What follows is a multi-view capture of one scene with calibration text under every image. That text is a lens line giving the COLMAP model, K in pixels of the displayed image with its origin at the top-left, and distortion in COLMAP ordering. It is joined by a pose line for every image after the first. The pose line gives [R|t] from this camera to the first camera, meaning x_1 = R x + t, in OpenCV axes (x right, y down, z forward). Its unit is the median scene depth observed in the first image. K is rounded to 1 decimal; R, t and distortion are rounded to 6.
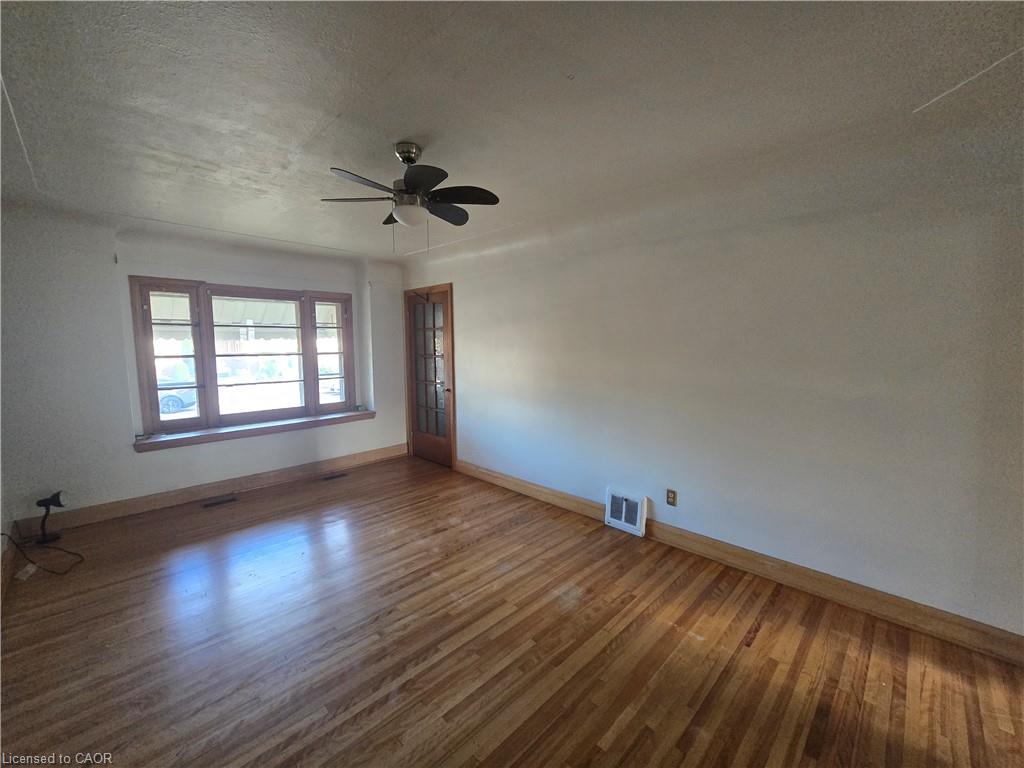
lens RADIAL K [[418.1, 0, 509.7], [0, 418.1, 383.5], [0, 0, 1]] dist [-0.000253, 0.000098]
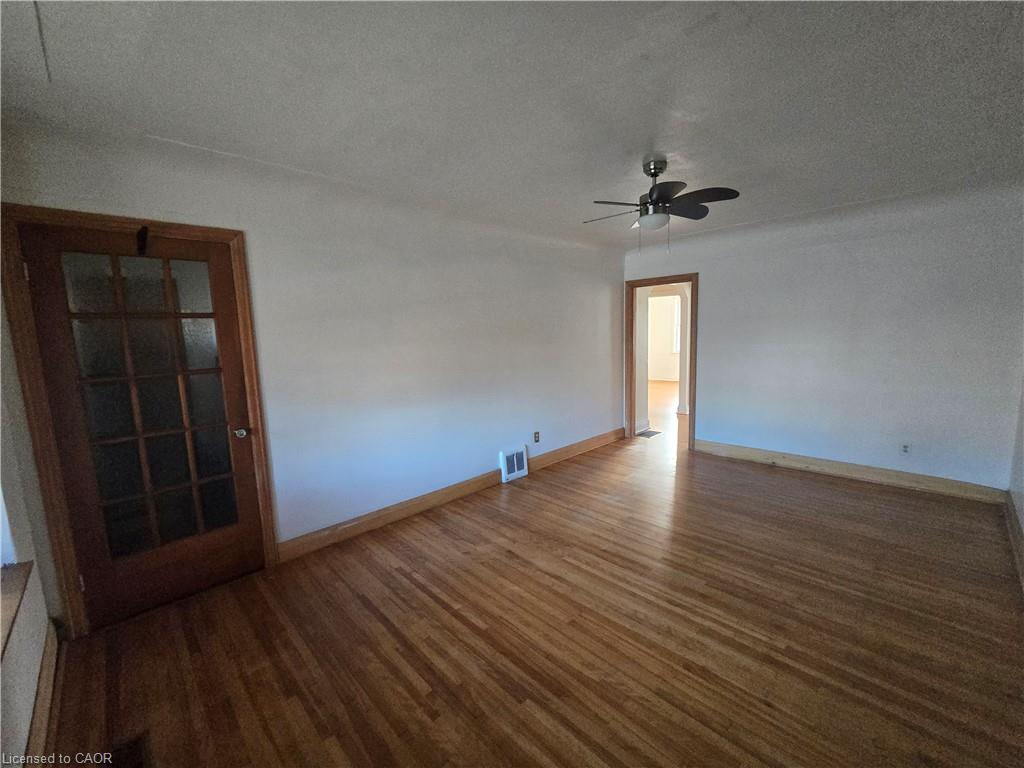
lens RADIAL K [[418.1, 0, 509.7], [0, 418.1, 383.5], [0, 0, 1]] dist [-0.000253, 0.000098]
pose [[0.022751, -0.123522, 0.992081, -0.973943], [0.126277, 0.984745, 0.119713, -0.095859], [-0.991734, 0.122553, 0.038002, 0.931939]]
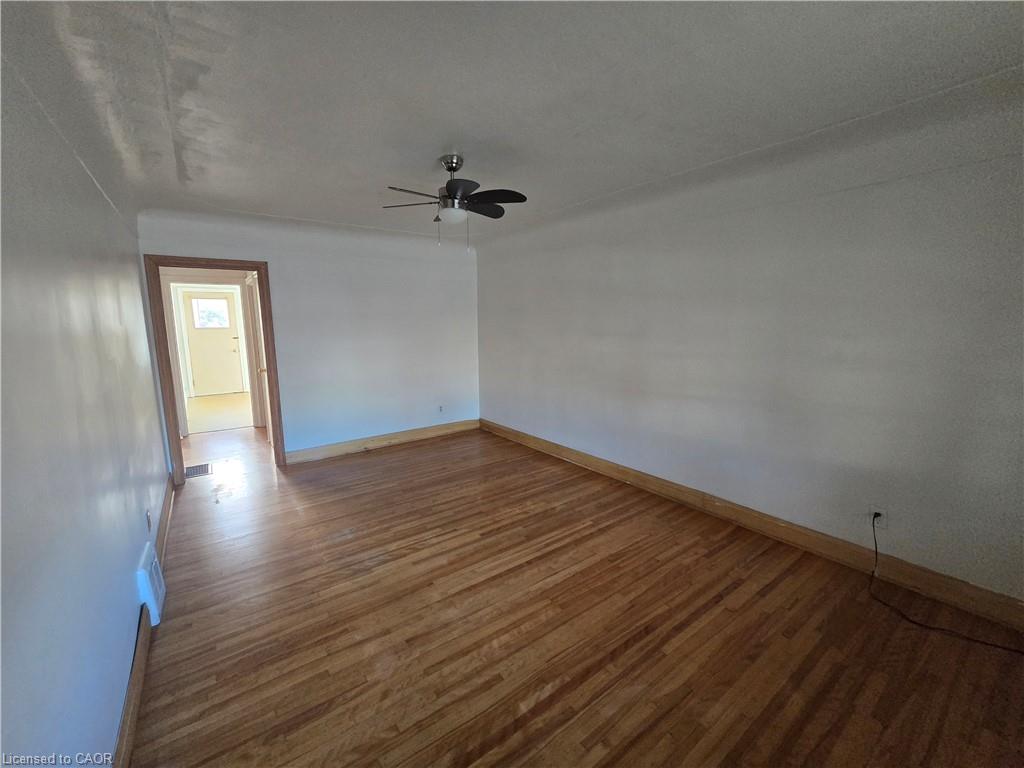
lens RADIAL K [[418.1, 0, 509.7], [0, 418.1, 383.5], [0, 0, 1]] dist [-0.000253, 0.000098]
pose [[-0.988199, -0.009374, 0.152886, -0.385459], [0.027858, 0.970481, 0.239564, -0.145035], [-0.150619, 0.240996, -0.958767, 1.472693]]
